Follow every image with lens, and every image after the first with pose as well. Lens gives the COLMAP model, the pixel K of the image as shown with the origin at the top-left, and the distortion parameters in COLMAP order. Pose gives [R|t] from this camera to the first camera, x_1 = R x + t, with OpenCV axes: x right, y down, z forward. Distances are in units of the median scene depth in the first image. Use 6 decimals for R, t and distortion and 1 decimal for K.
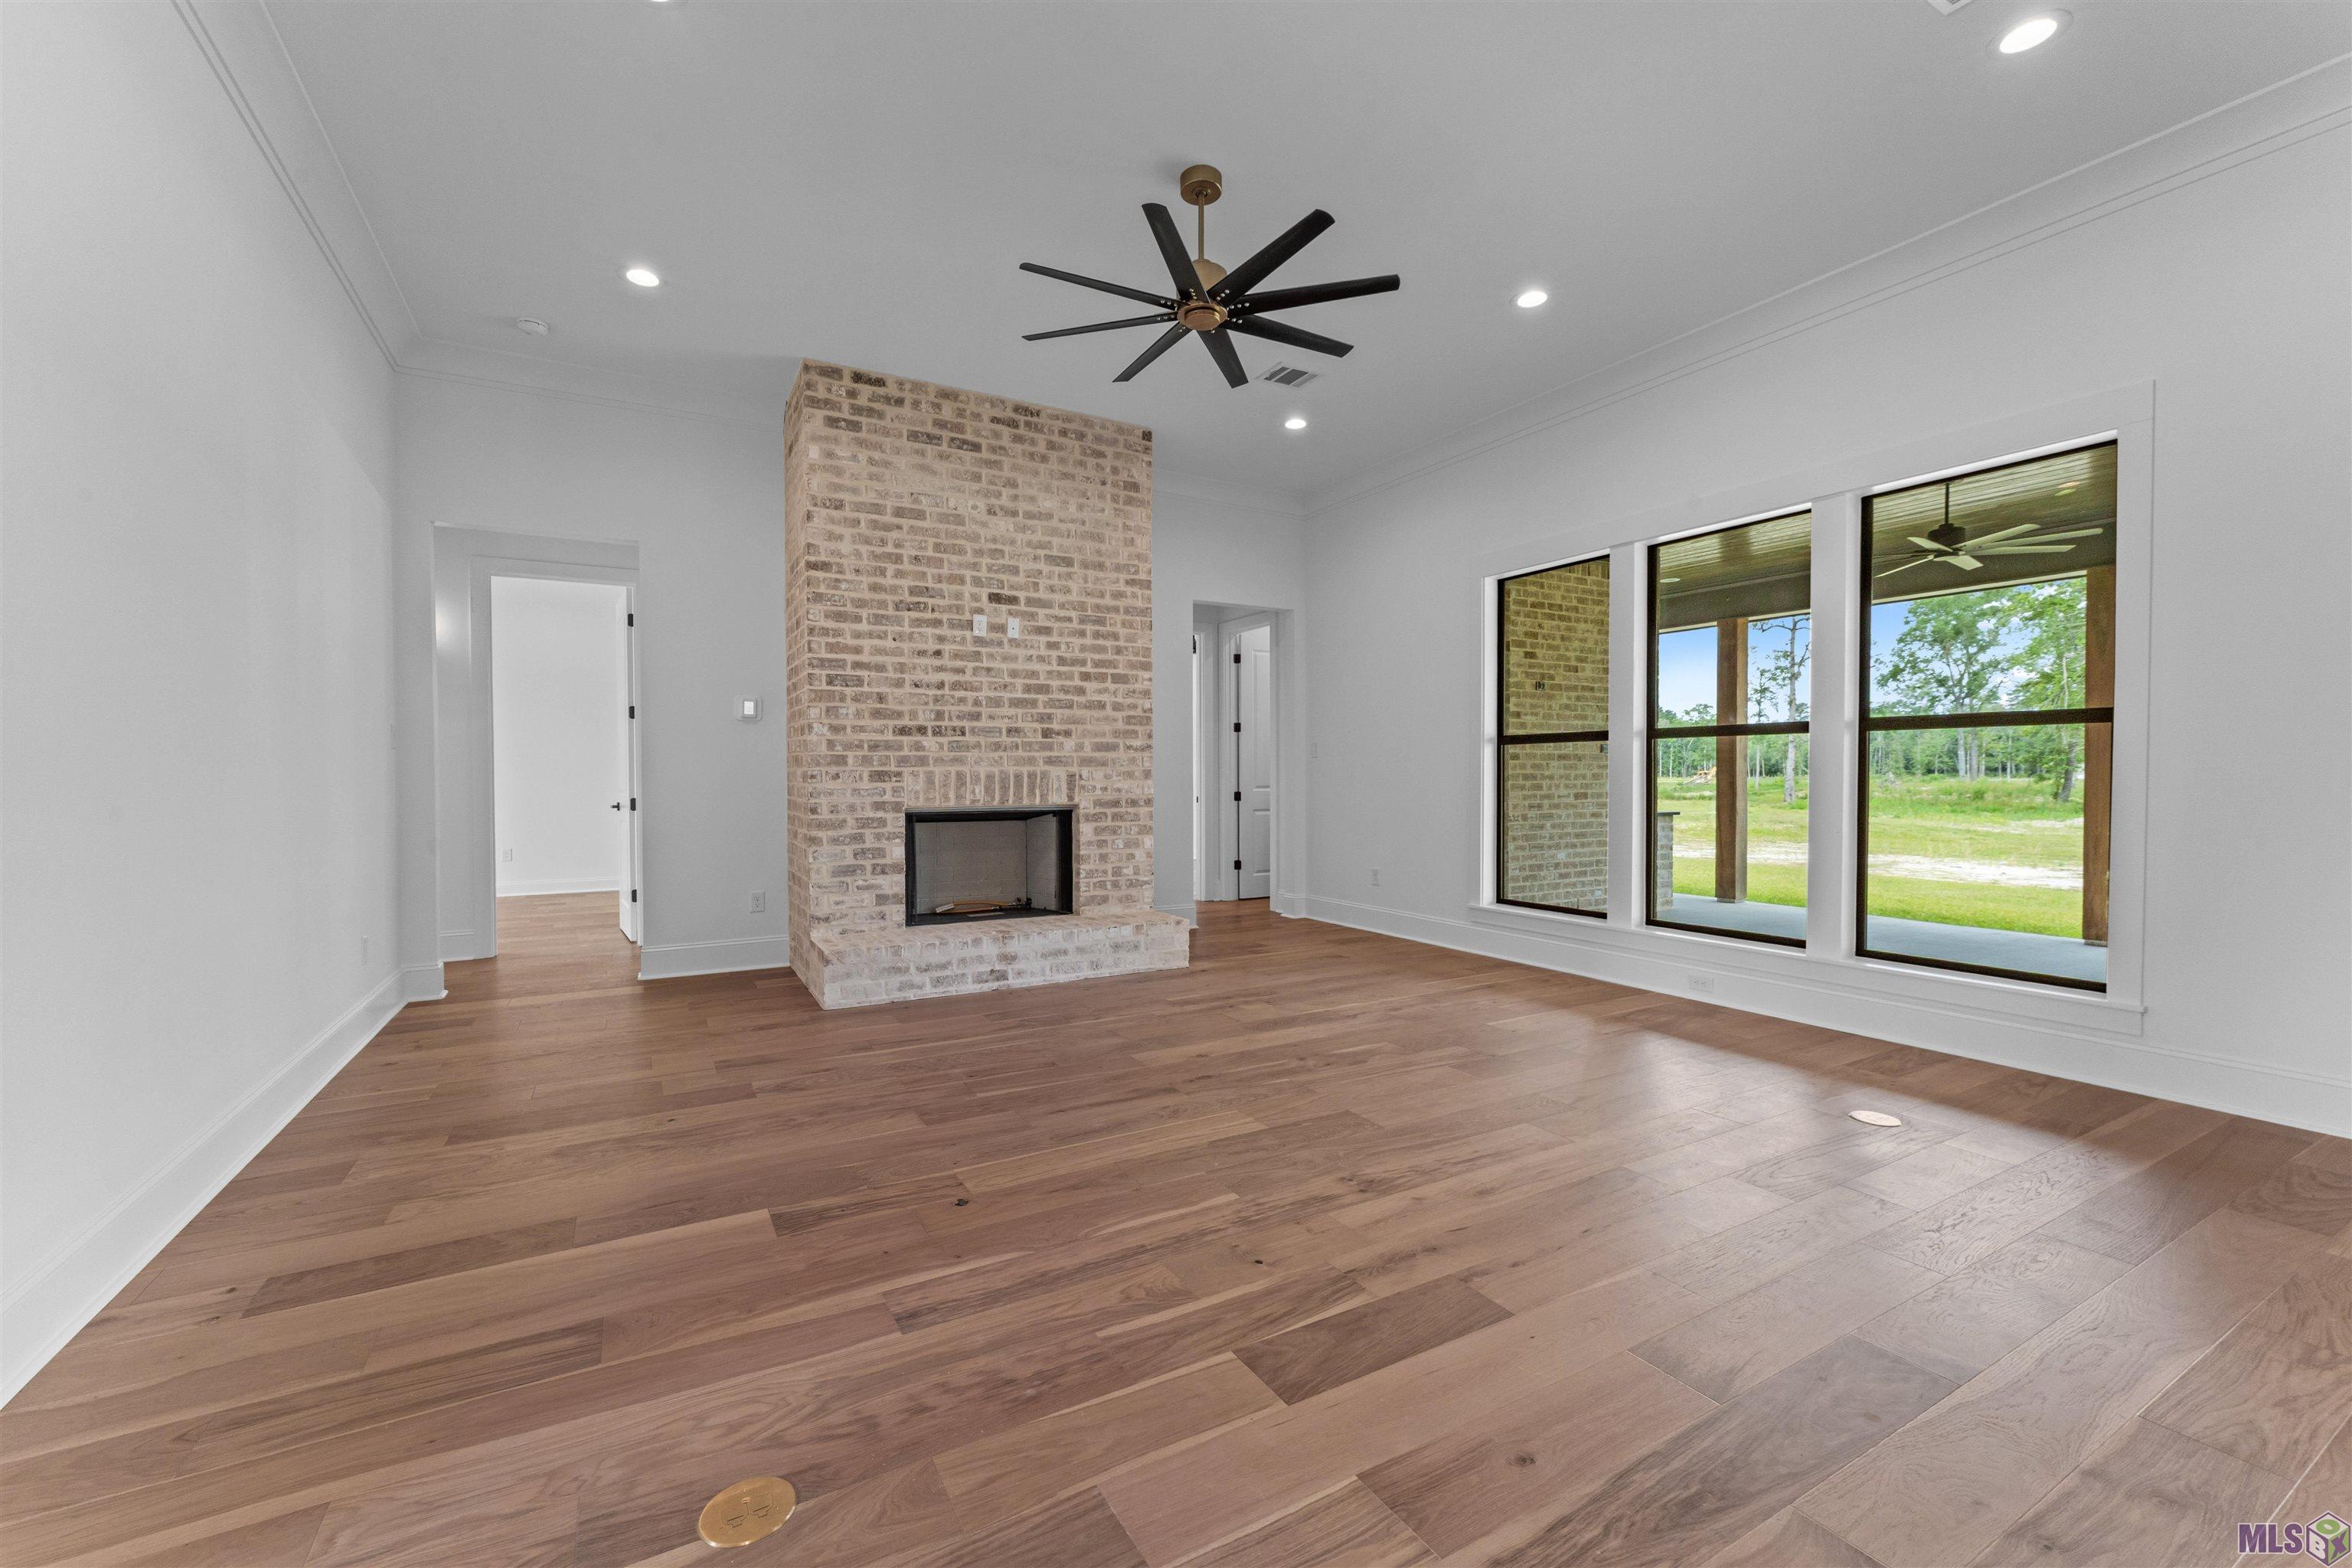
lens RADIAL K [[942.3, 0, 1170.7], [0, 942.3, 795.3], [0, 0, 1]] dist [0.000610, 0.000030]
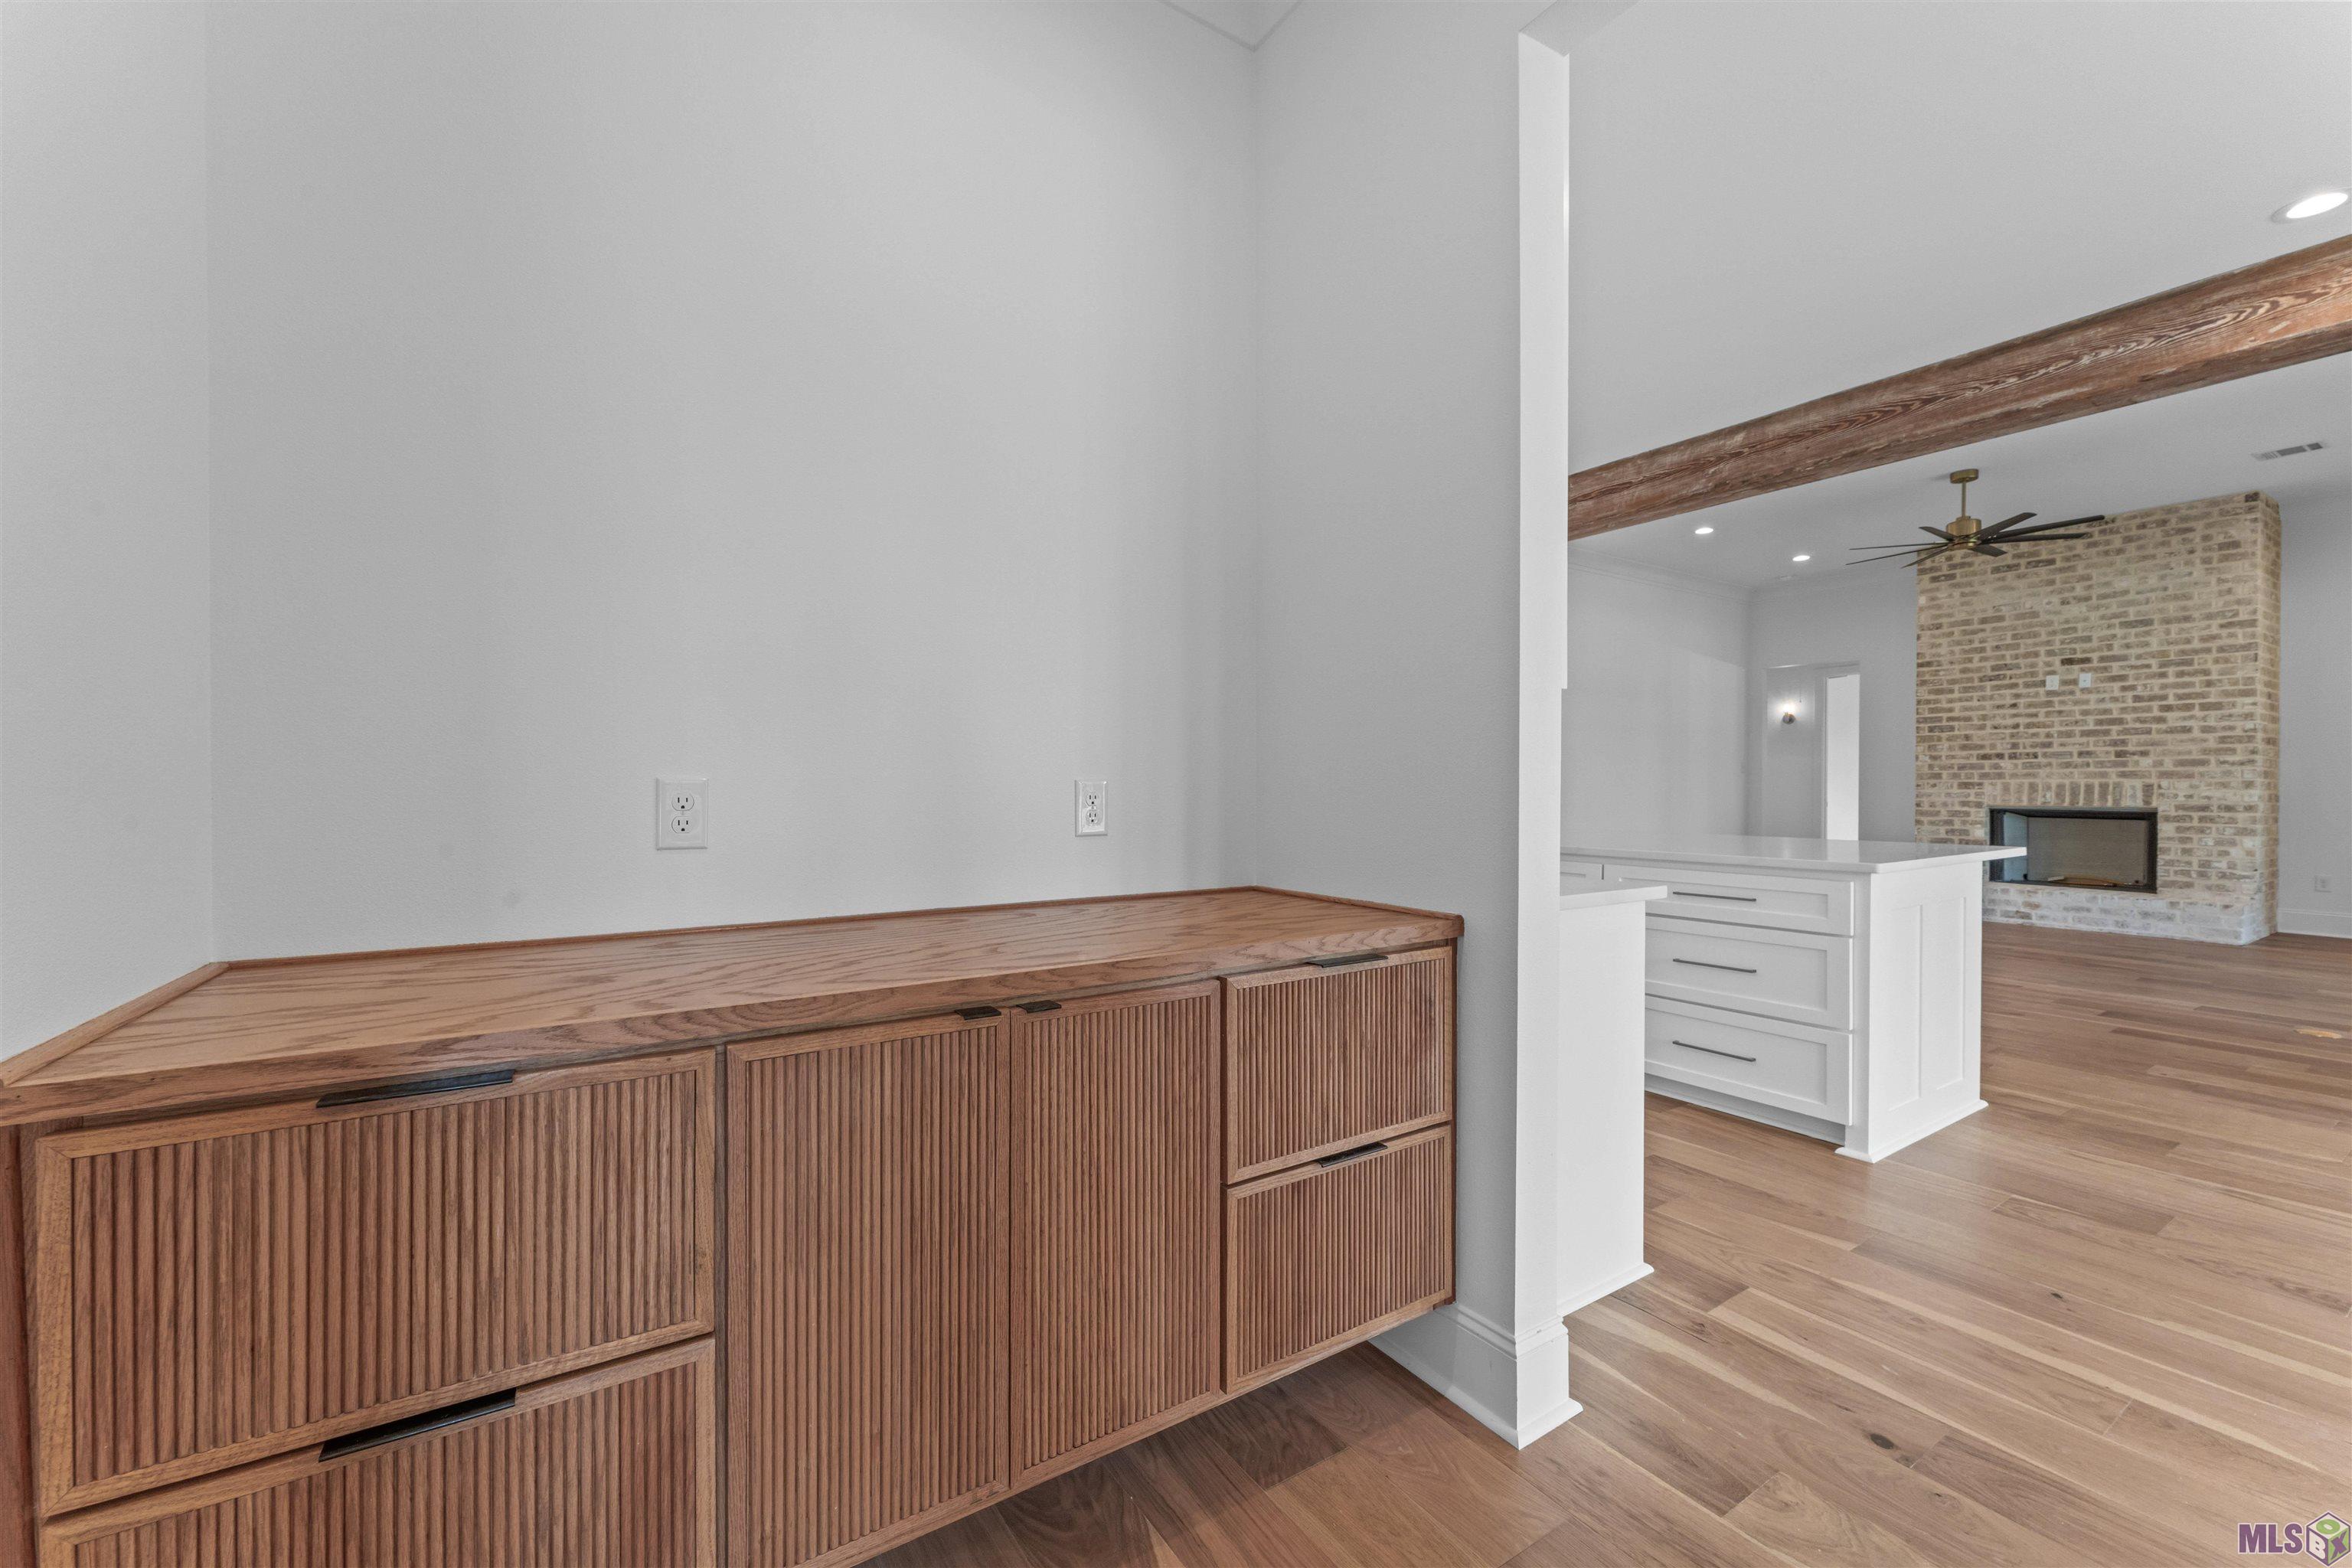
lens RADIAL K [[942.3, 0, 1170.1], [0, 942.3, 778.0], [0, 0, 1]] dist [0.007747, 0.000092]
pose [[0.065443, -0.004116, -0.997848, 1.154272], [-0.022001, 0.999742, -0.005566, 0.005924], [0.997614, 0.022318, 0.065336, -0.449986]]
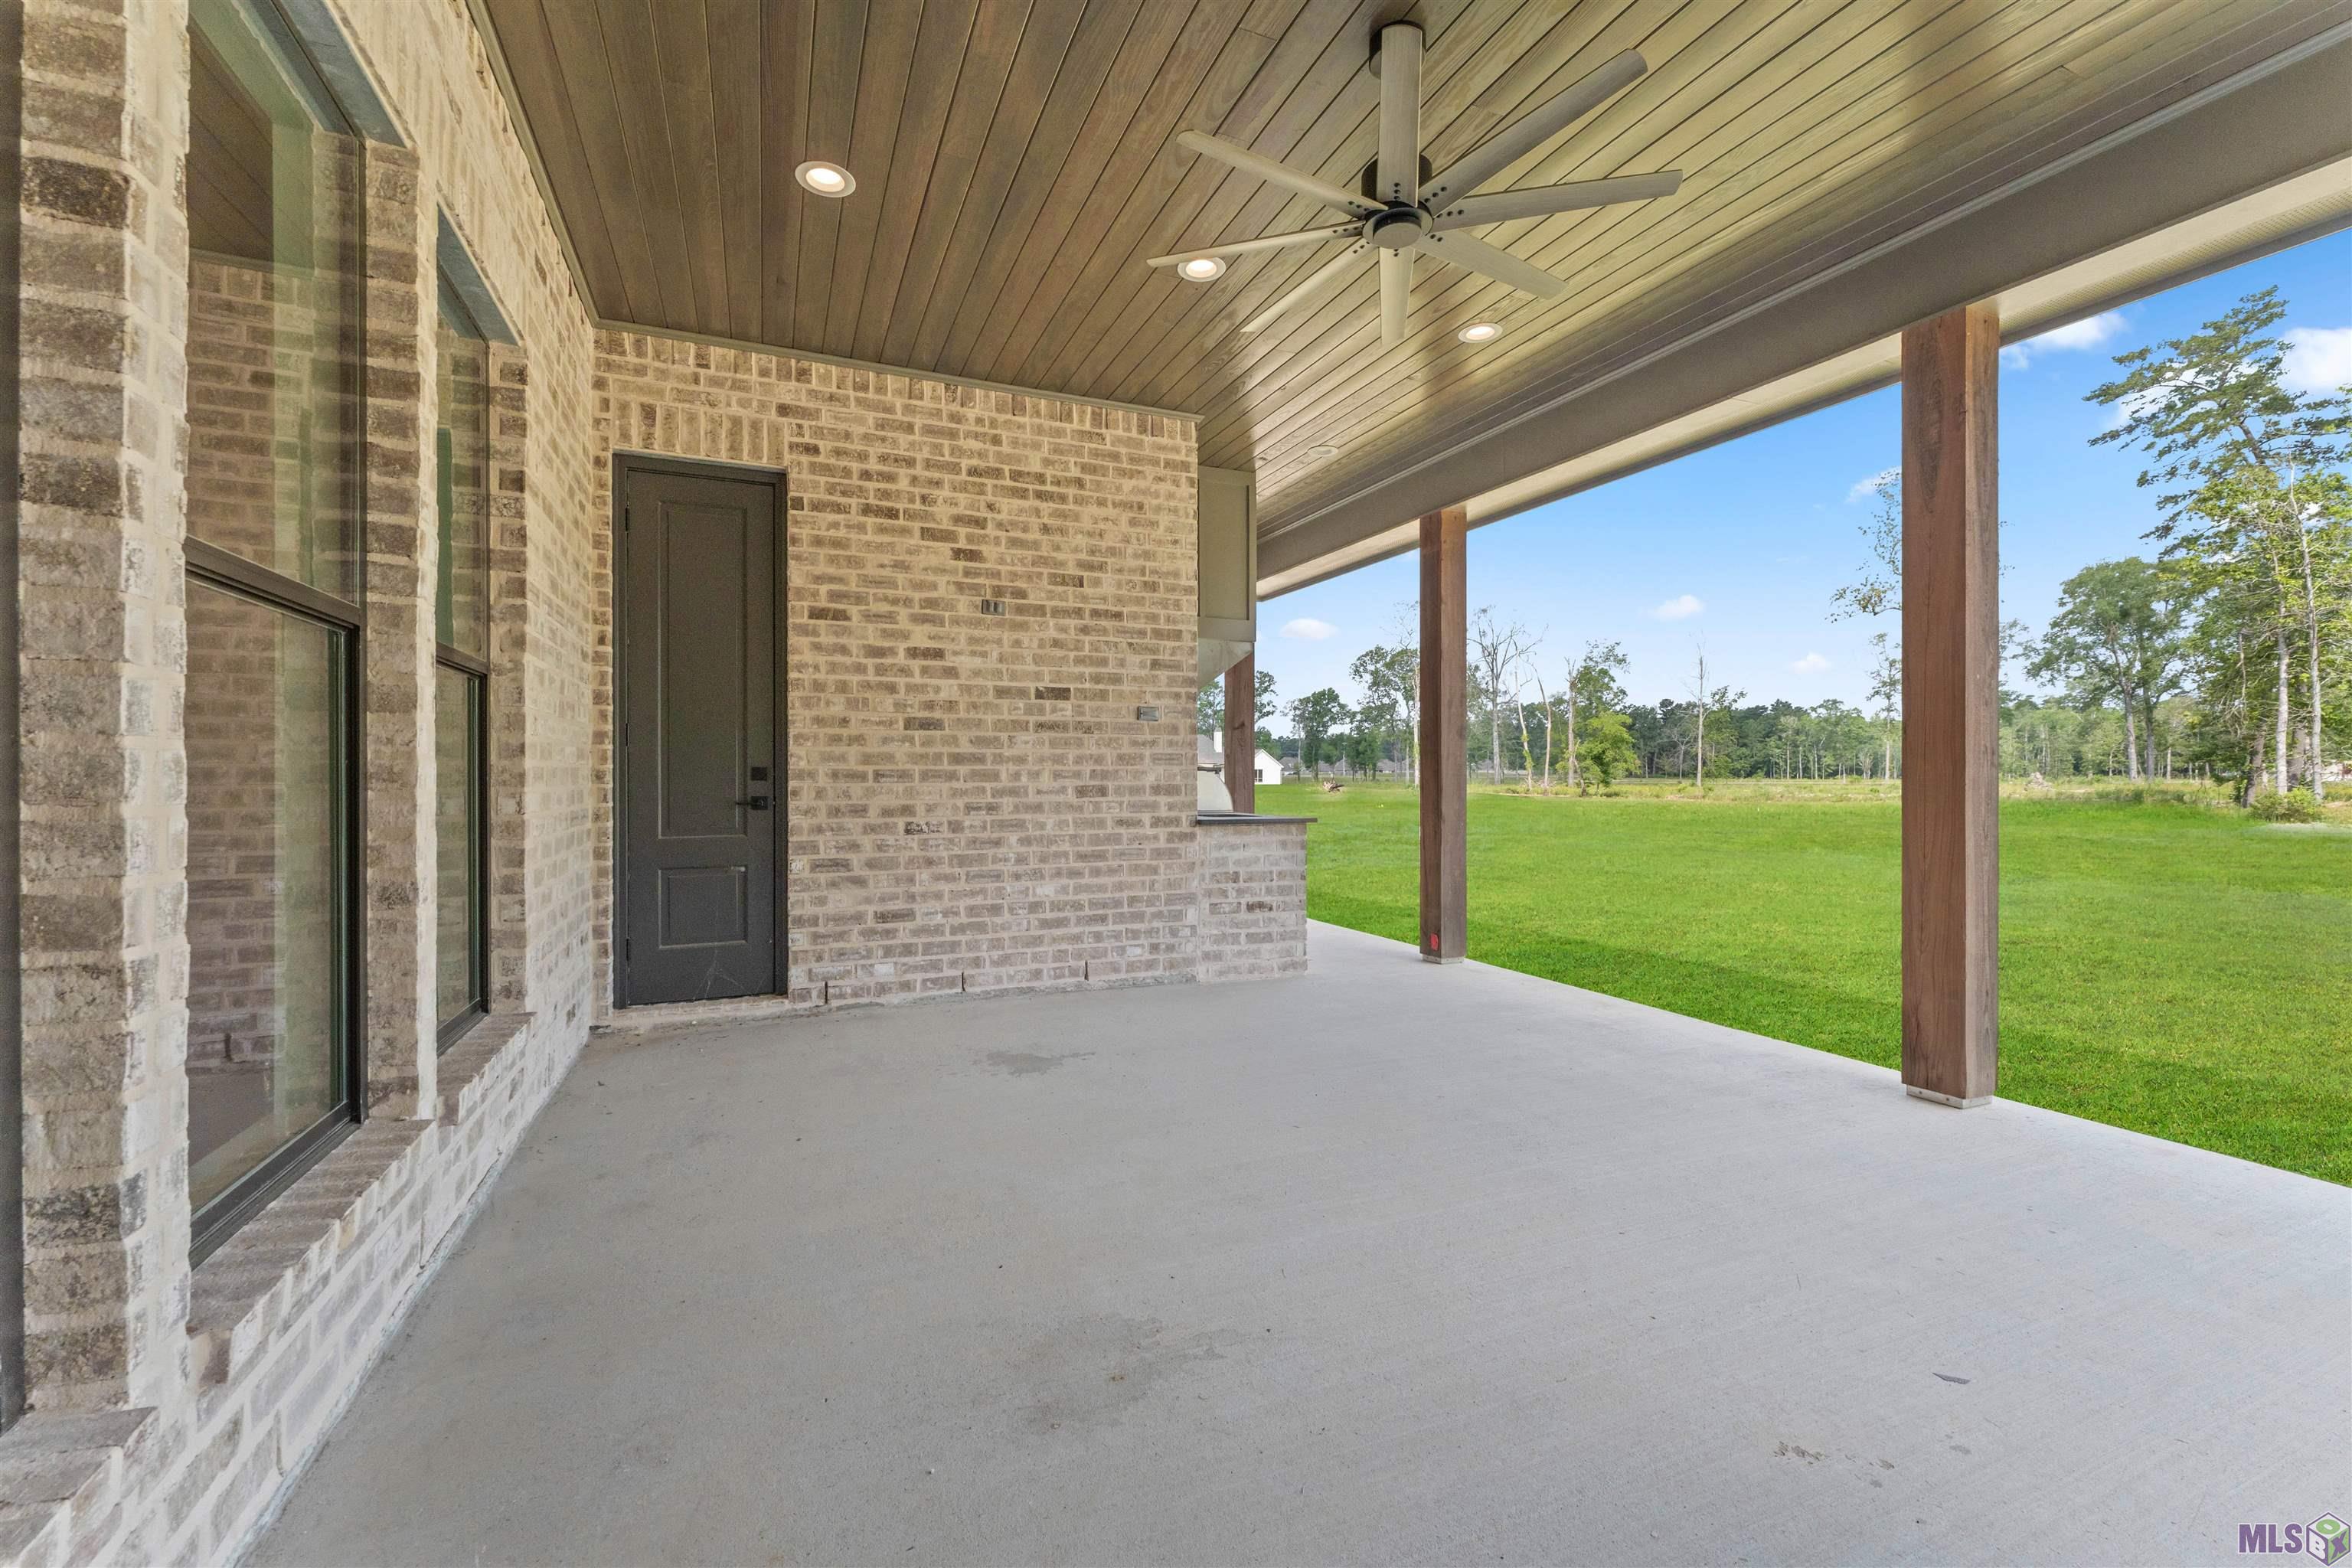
lens RADIAL K [[947.2, 0, 1170.4], [0, 947.2, 776.5], [0, 0, 1]] dist [-0.002527, -0.000084]
pose [[0.994447, 0.000675, -0.105239, 0.829571], [-0.002899, 0.999776, -0.020984, 0.006053], [0.105201, 0.021173, 0.994226, 0.606509]]
